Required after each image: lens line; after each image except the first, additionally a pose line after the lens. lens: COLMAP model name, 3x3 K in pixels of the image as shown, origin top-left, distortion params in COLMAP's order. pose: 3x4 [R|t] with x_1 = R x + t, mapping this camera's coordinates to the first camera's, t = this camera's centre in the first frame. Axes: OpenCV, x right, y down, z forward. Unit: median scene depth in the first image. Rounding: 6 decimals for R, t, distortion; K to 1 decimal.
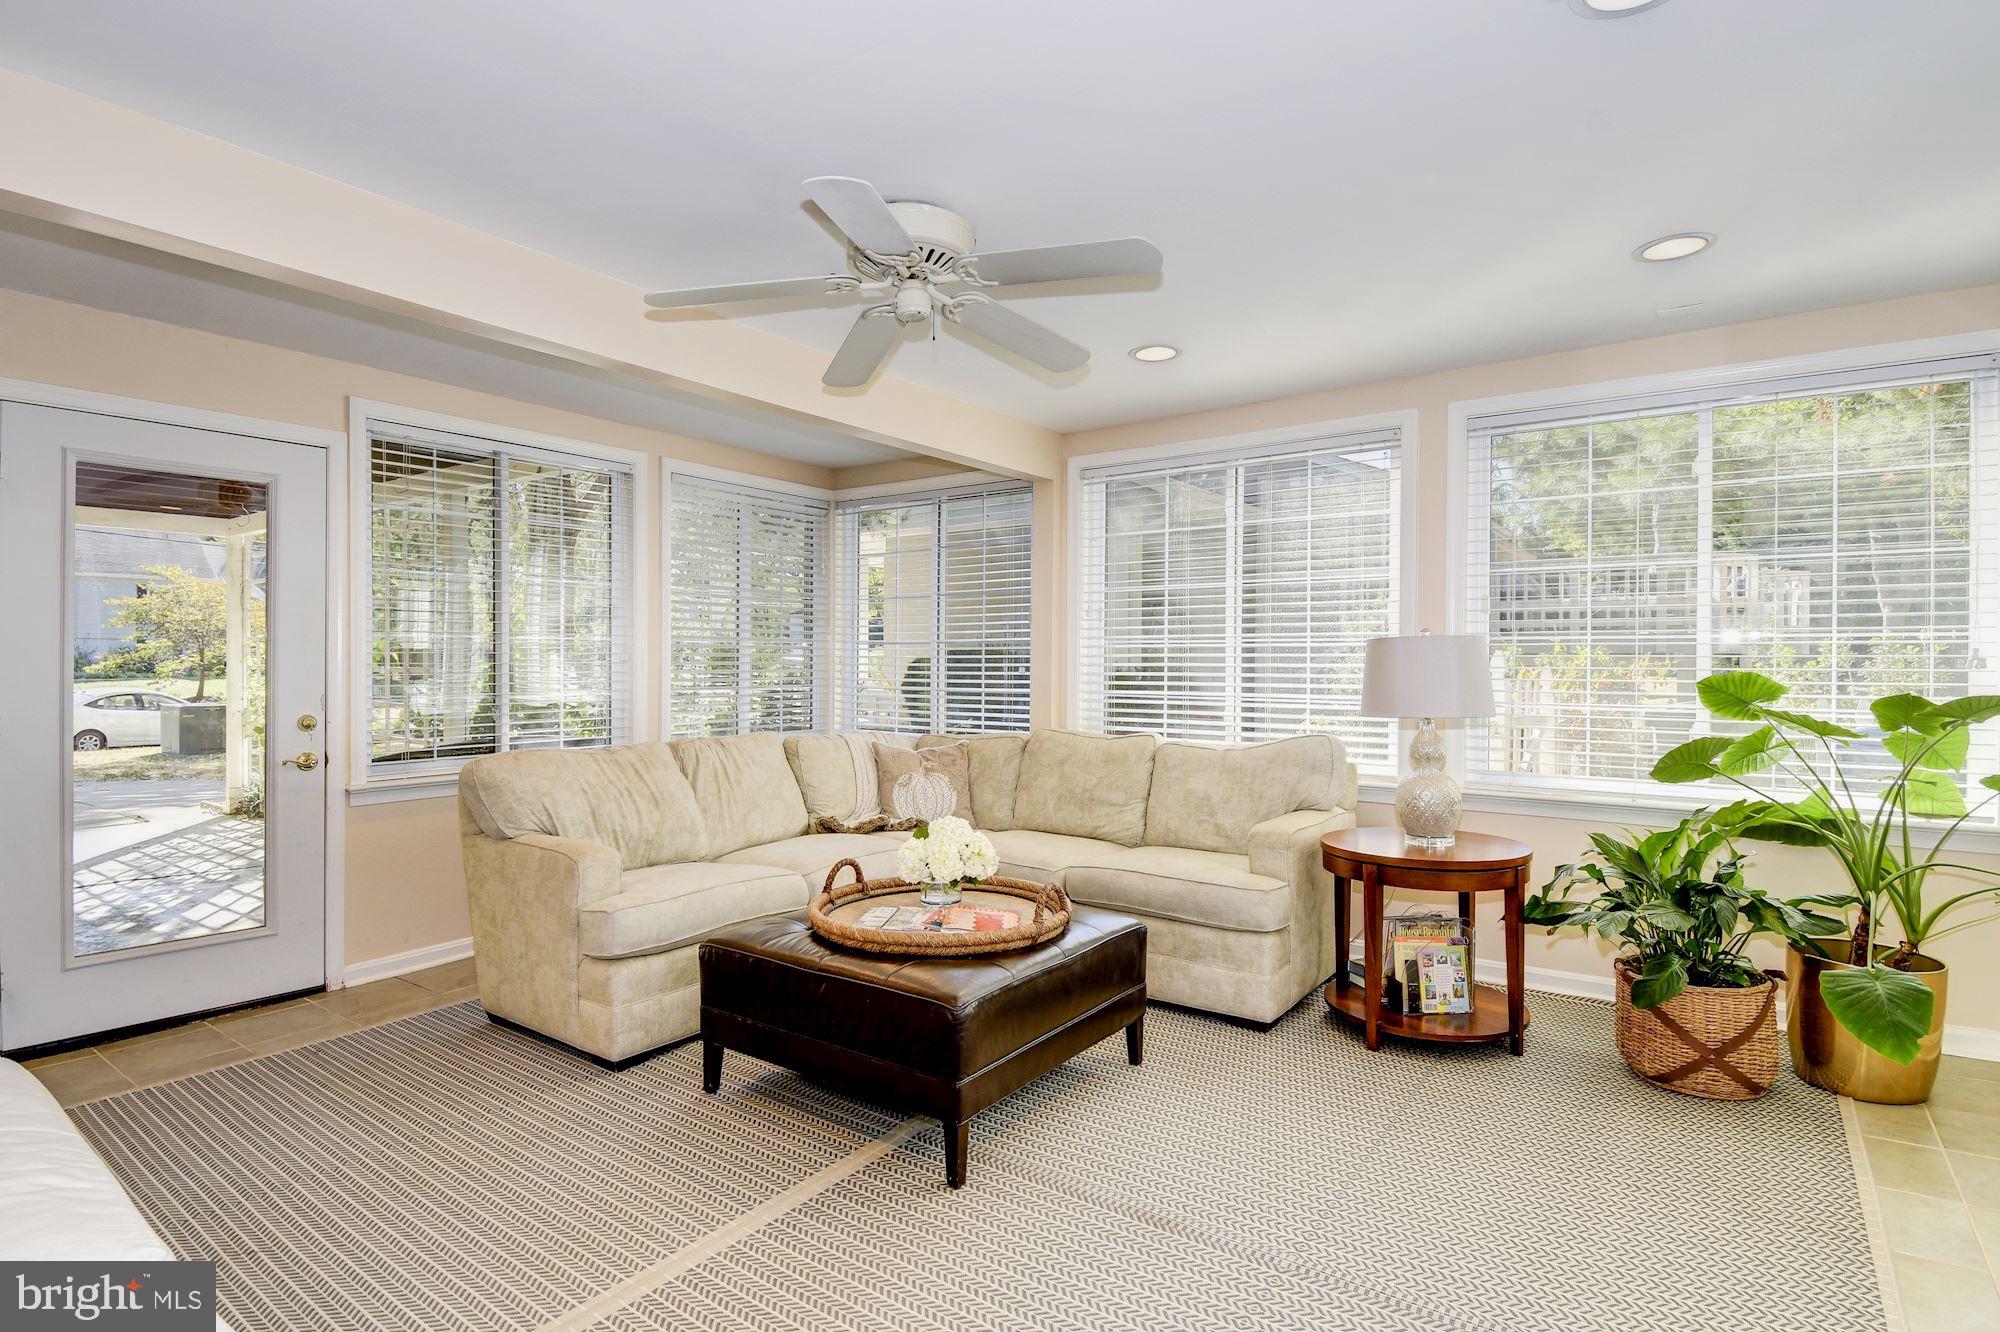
lens RADIAL K [[1015.1, 0, 997.1], [0, 1015.1, 671.8], [0, 0, 1]] dist [0.013583, 0.000317]
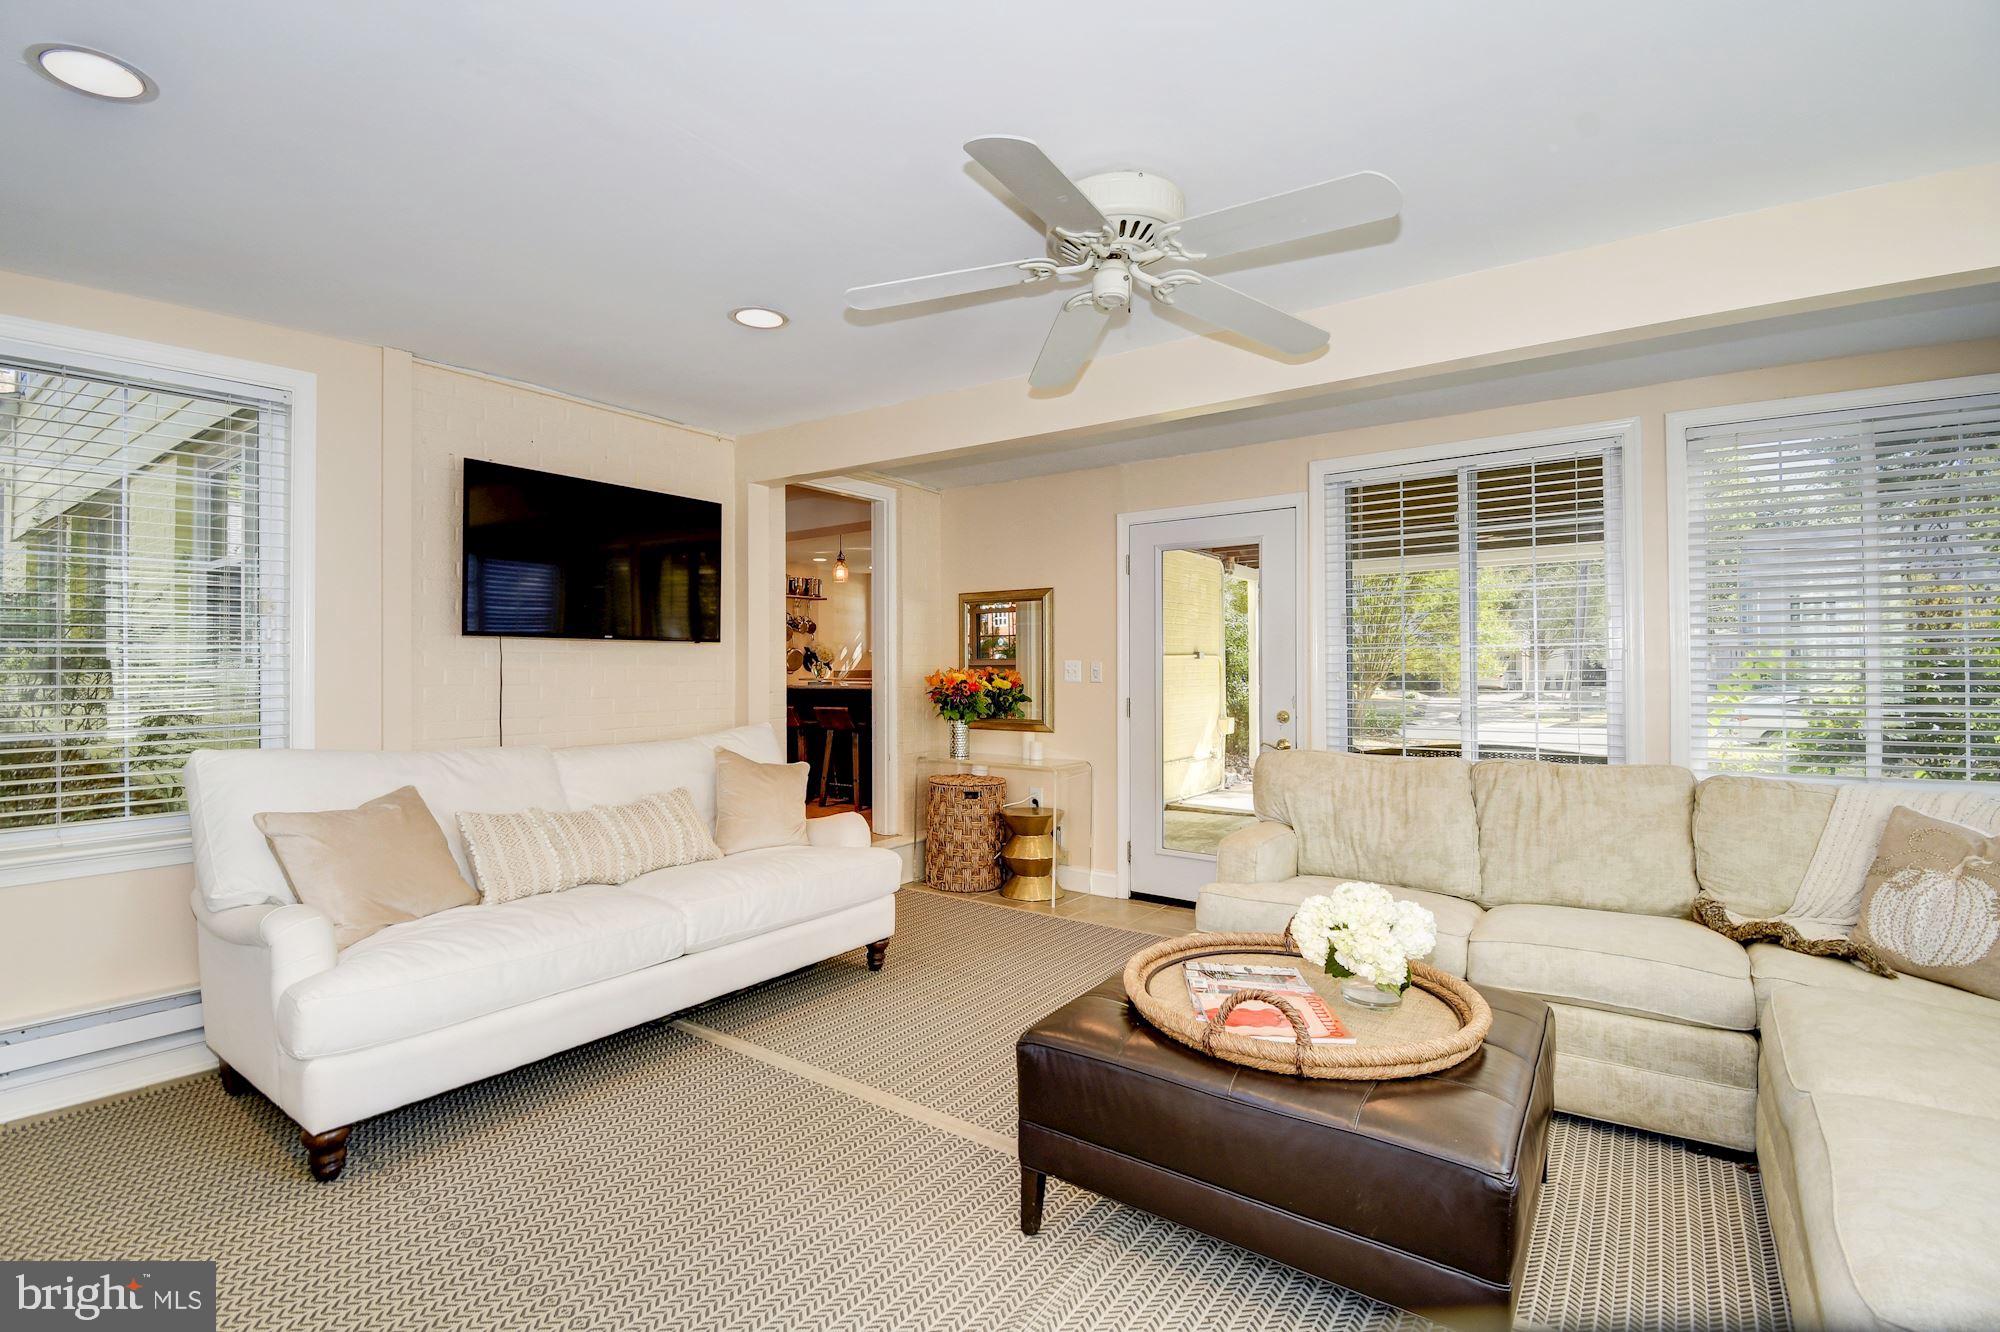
lens RADIAL K [[921.5, 0, 996.8], [0, 921.5, 666.2], [0, 0, 1]] dist [-0.004619, -0.000489]
pose [[0.003601, -0.002783, -0.999990, 0.503333], [-0.002879, 0.999992, -0.002794, -0.011339], [0.999989, 0.002889, 0.003593, 0.592533]]
